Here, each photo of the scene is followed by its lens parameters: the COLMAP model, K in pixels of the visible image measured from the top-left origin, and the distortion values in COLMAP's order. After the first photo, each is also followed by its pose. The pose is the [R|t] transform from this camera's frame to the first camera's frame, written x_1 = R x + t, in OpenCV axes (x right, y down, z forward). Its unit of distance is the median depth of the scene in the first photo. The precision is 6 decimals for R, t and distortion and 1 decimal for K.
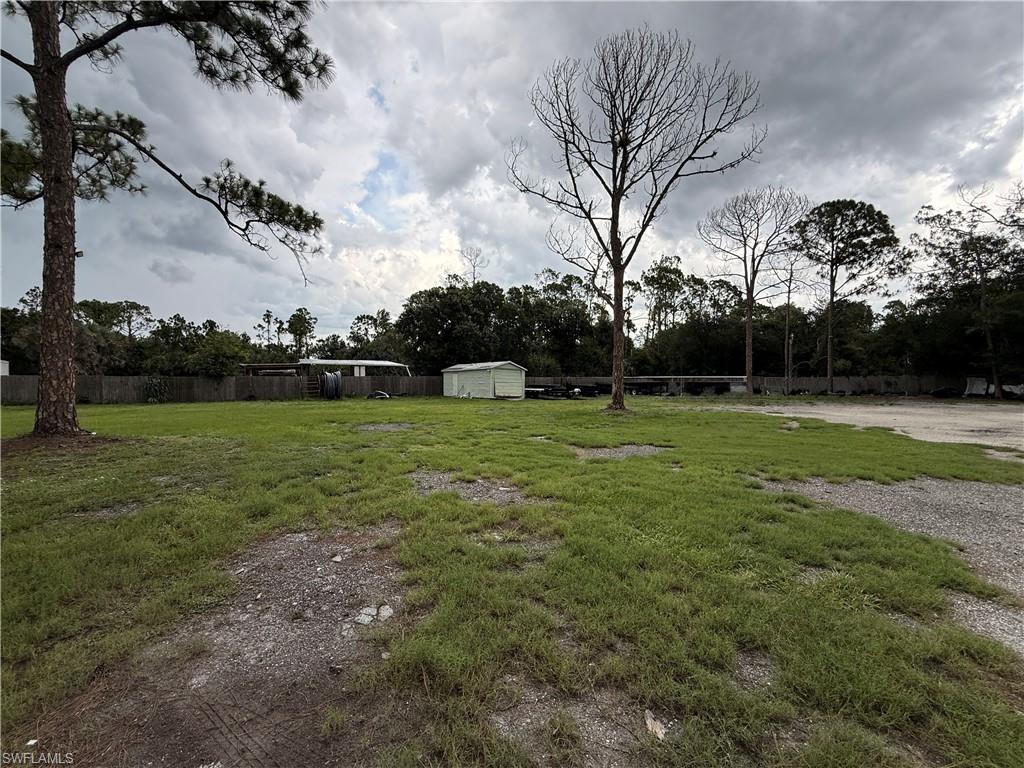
lens RADIAL K [[407.4, 0, 514.6], [0, 407.4, 386.1], [0, 0, 1]] dist [0.001465, 0.000235]
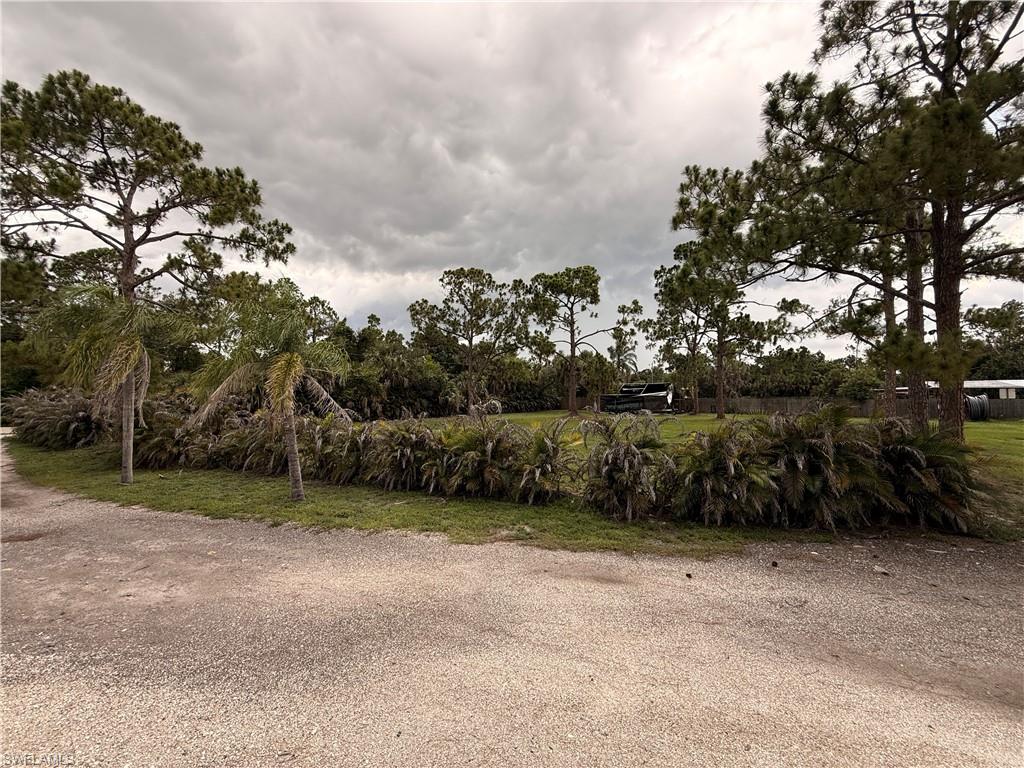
lens RADIAL K [[407.4, 0, 514.6], [0, 407.4, 386.1], [0, 0, 1]] dist [0.001465, 0.000235]
pose [[0.377469, -0.017557, -0.925856, 0.055405], [-0.010263, 0.999680, -0.023142, -0.010331], [0.925966, 0.018238, 0.377167, -0.284639]]
